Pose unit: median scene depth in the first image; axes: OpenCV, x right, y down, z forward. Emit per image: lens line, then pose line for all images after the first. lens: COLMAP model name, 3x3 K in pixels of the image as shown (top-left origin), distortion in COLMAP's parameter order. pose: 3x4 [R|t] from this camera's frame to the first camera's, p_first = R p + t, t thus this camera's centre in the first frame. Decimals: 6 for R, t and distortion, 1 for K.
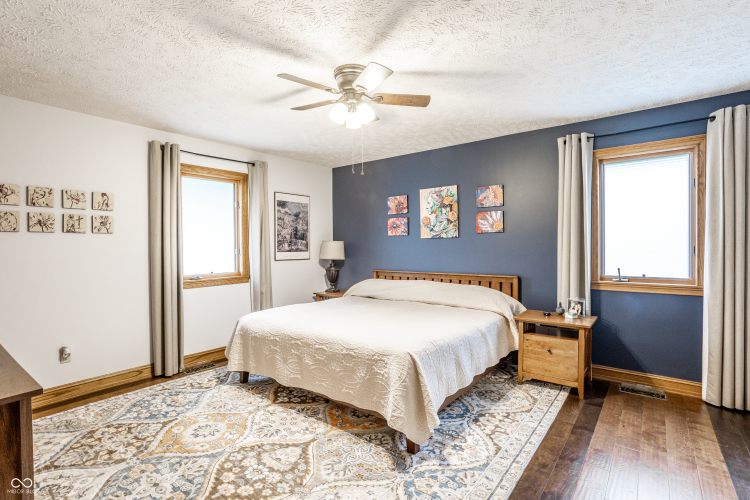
lens RADIAL K [[360.7, 0, 375.0], [0, 360.7, 250.0], [0, 0, 1]] dist [-0.036625, 0.000427]
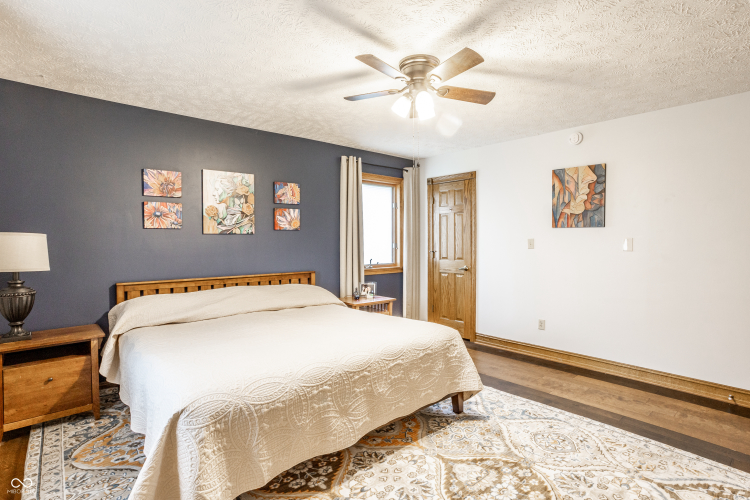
lens RADIAL K [[376.8, 0, 376.3], [0, 376.8, 246.1], [0, 0, 1]] dist [-0.037790, 0.000430]
pose [[0.188017, -0.007178, 0.982140, -0.654823], [0.014886, 0.999879, 0.004458, -0.004751], [-0.982053, 0.013782, 0.188101, 0.564472]]
